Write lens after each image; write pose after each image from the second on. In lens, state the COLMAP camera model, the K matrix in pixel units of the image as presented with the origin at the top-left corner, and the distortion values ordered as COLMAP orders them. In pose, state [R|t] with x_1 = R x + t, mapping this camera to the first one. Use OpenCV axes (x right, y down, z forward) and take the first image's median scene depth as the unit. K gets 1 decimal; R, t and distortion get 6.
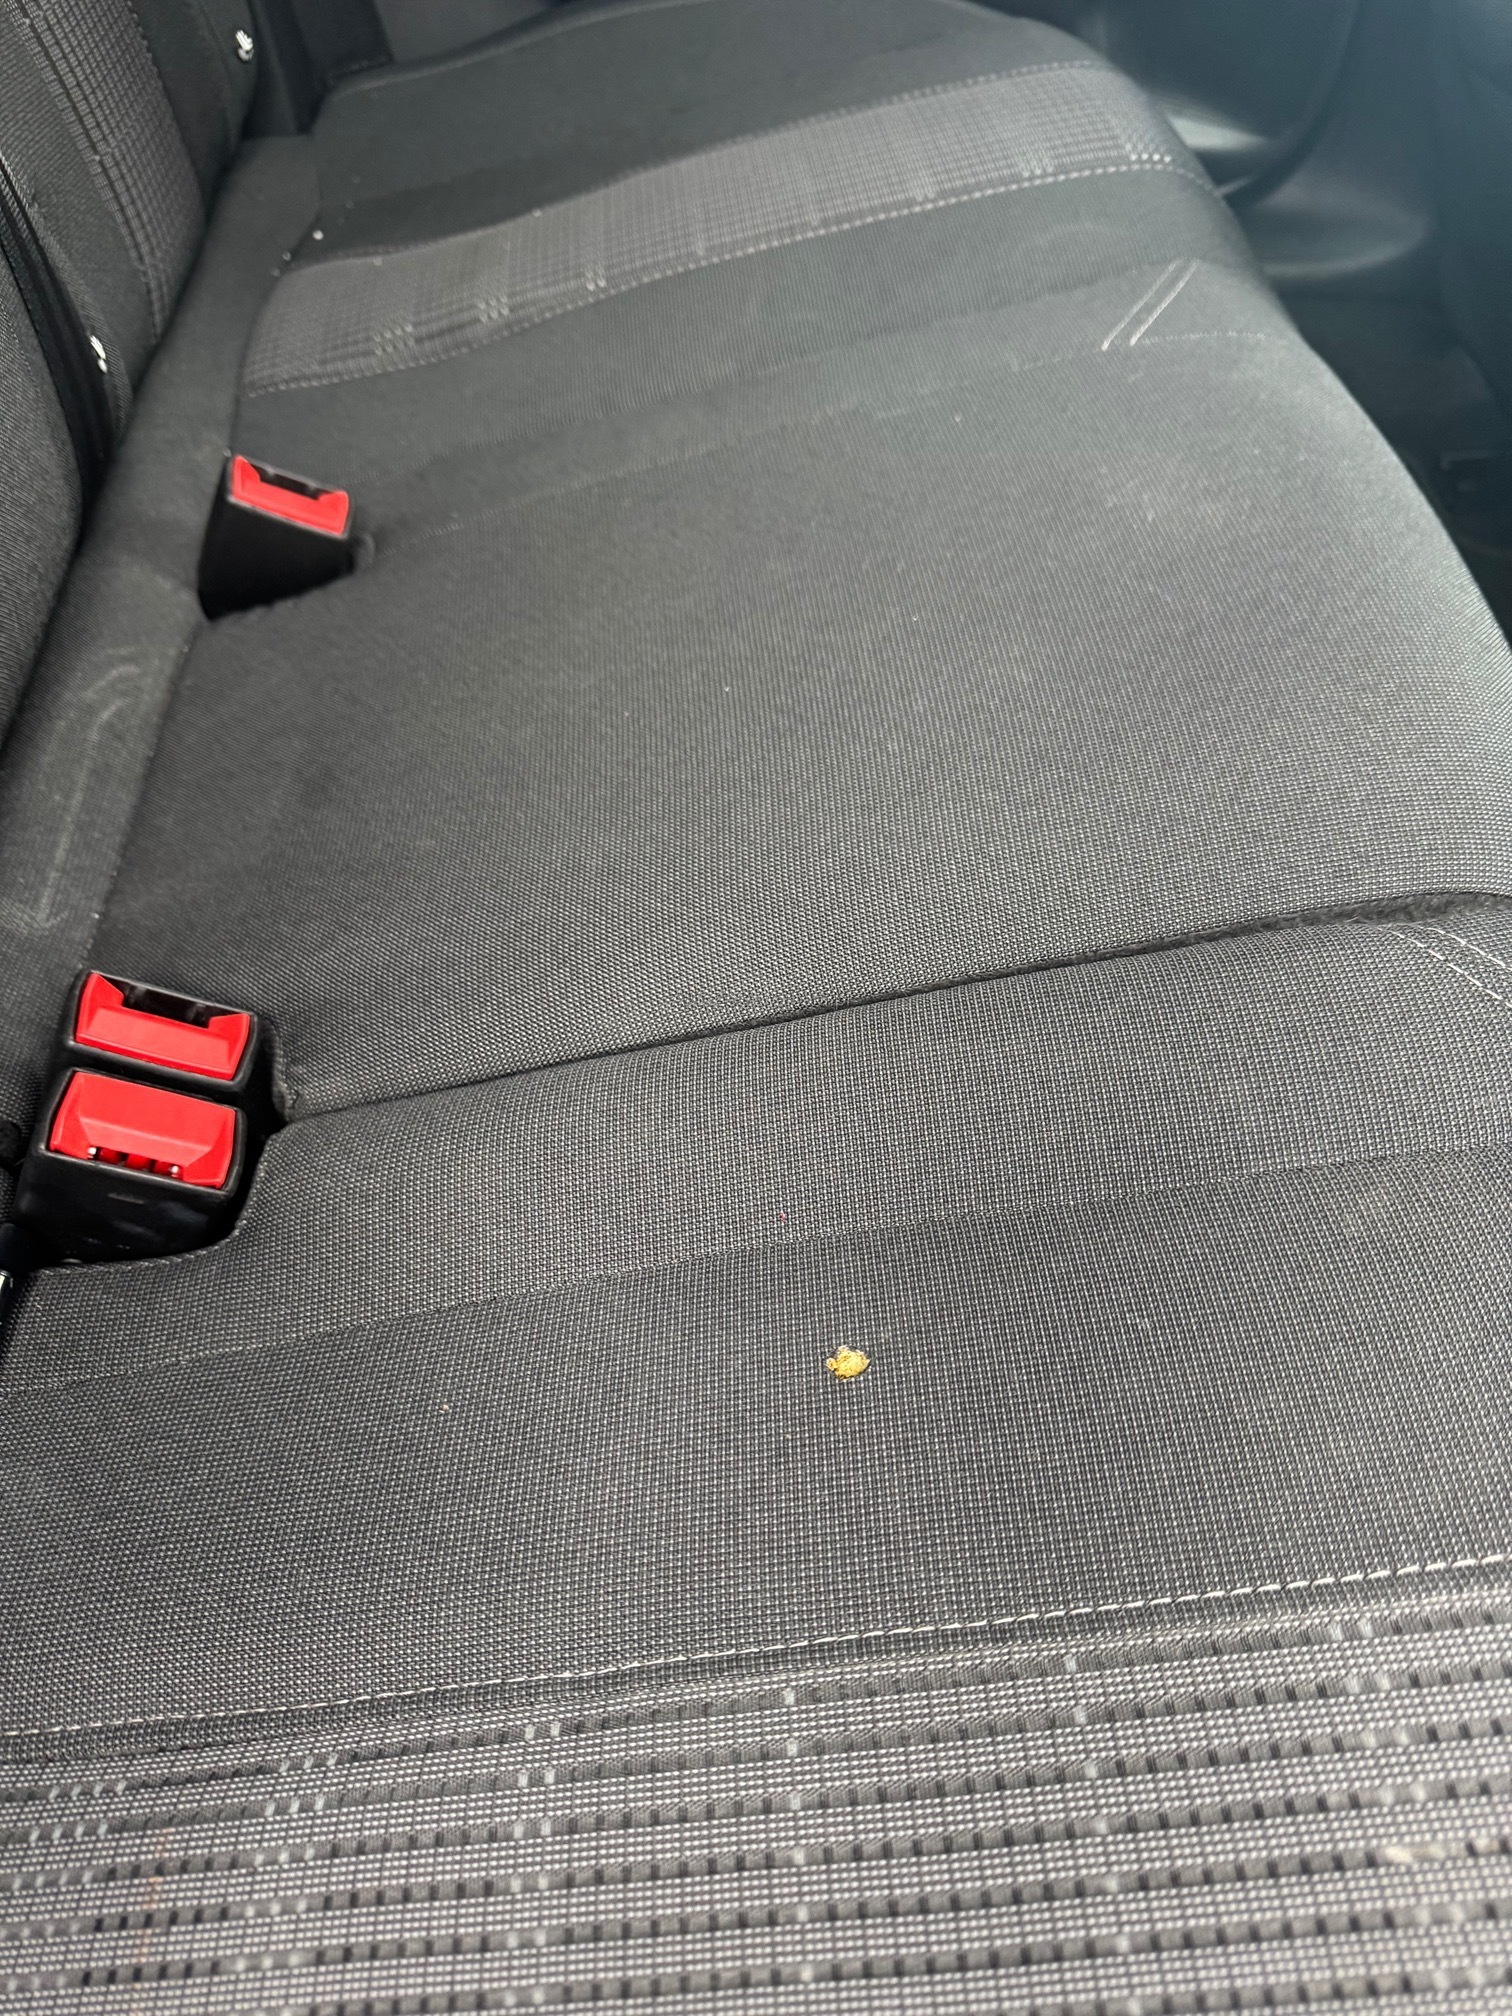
lens RADIAL K [[1461.0, 0, 756.0], [0, 1461.0, 1008.0], [0, 0, 1]] dist [-0.000574, -0.005823]
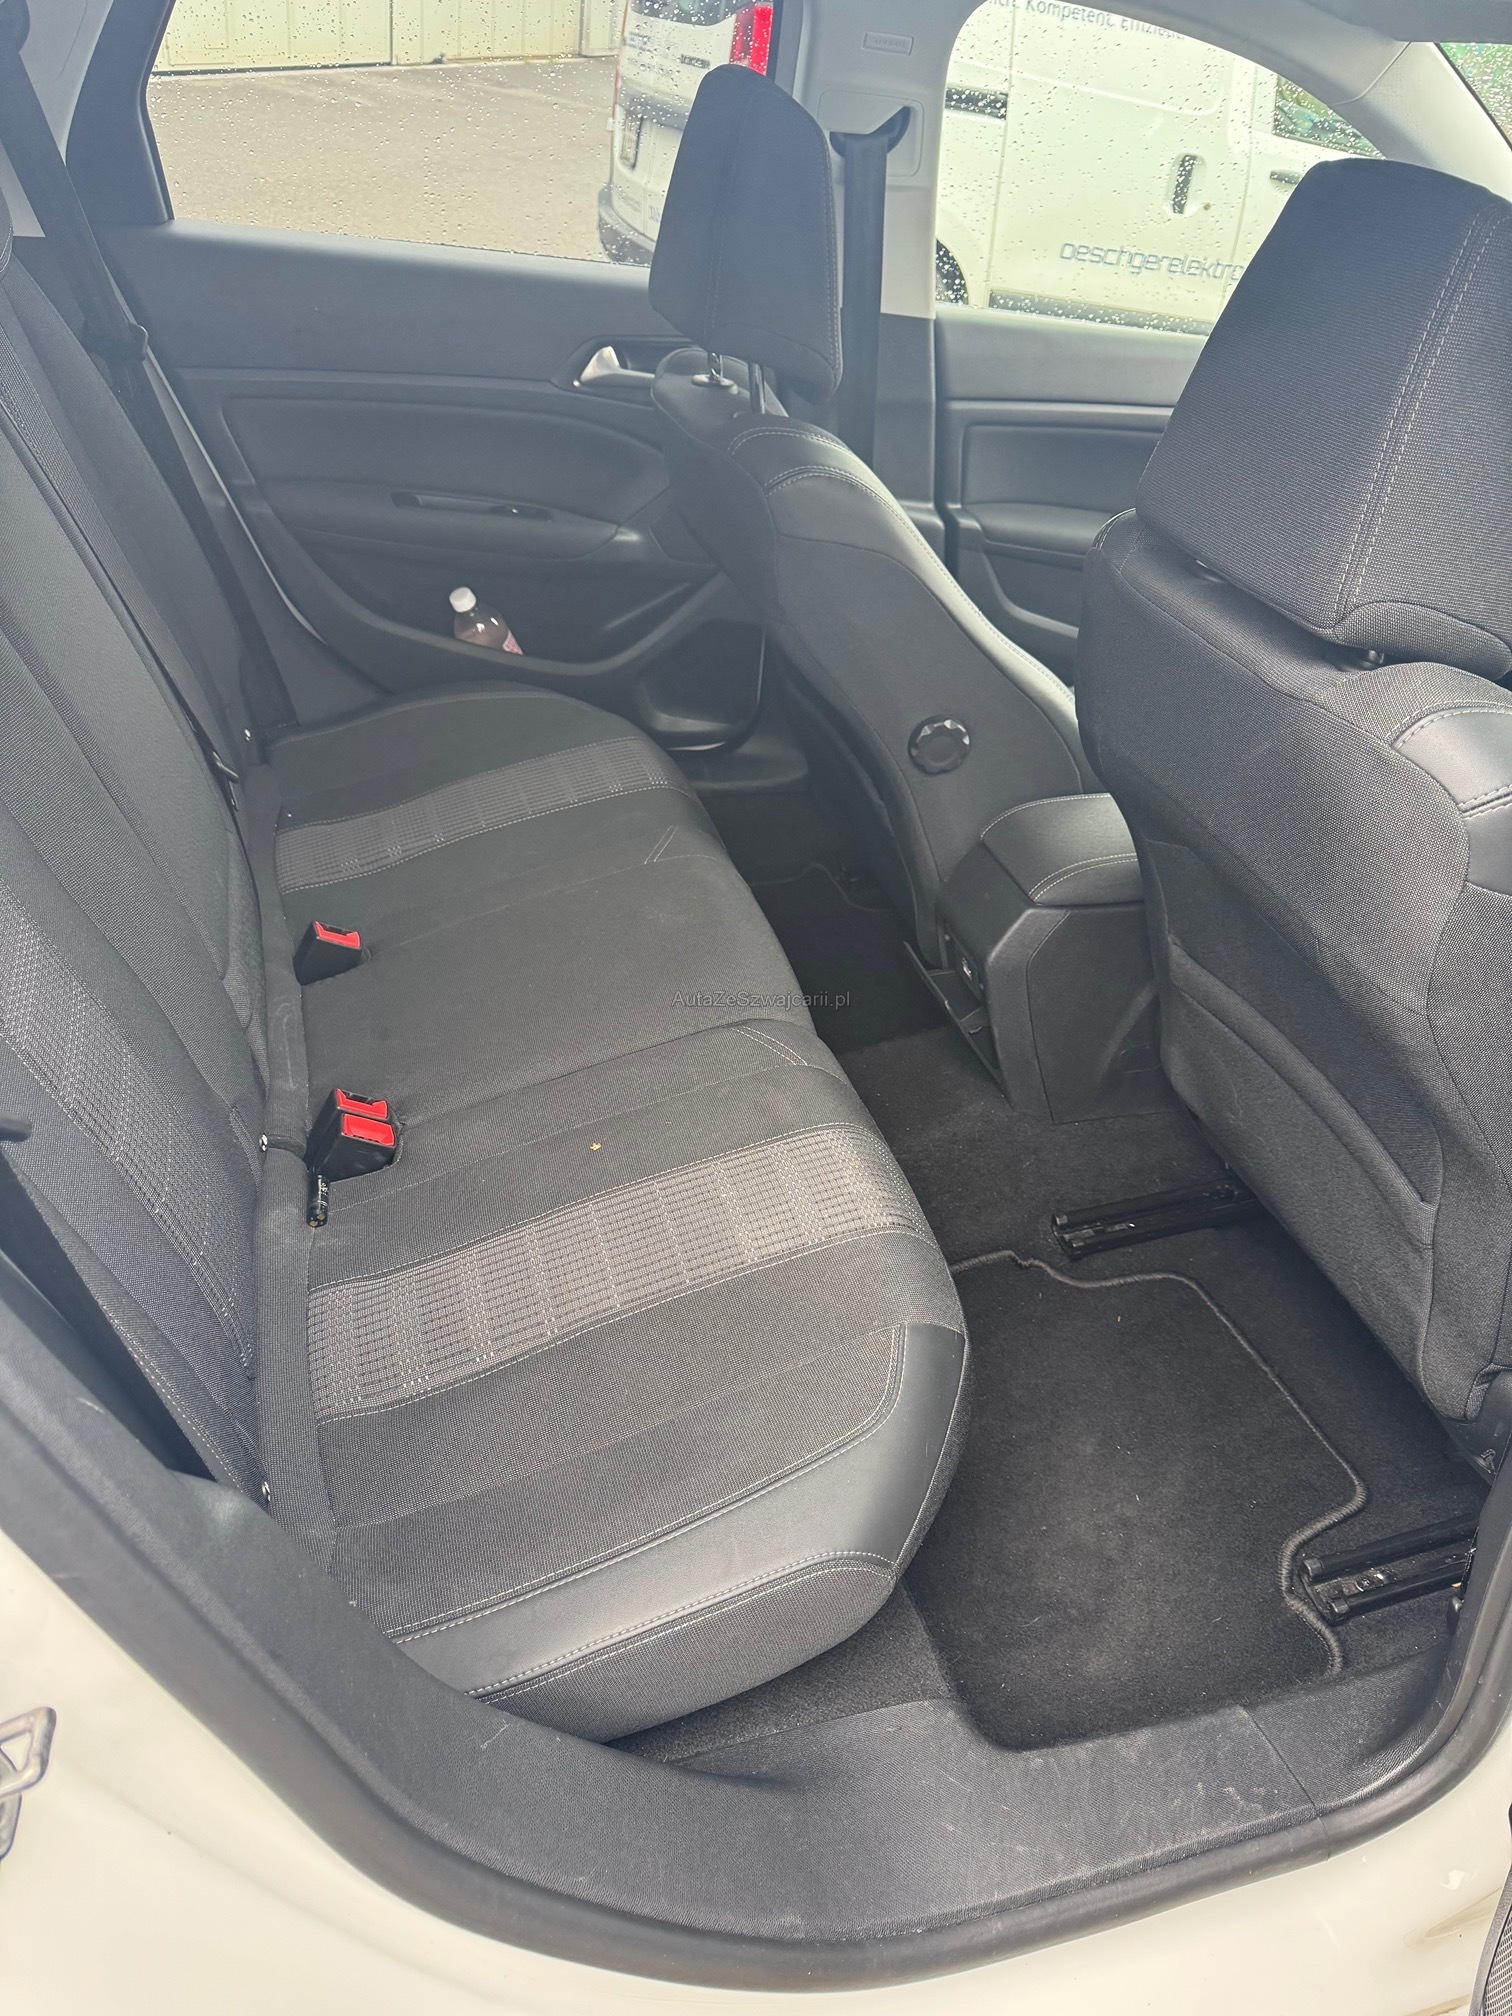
lens RADIAL K [[1461.0, 0, 756.0], [0, 1461.0, 1008.0], [0, 0, 1]] dist [-0.000574, -0.005823]
pose [[0.970719, -0.086120, 0.224248, -0.212705], [0.137708, 0.964406, -0.225737, 0.489646], [-0.196826, 0.250008, 0.948027, -1.667448]]
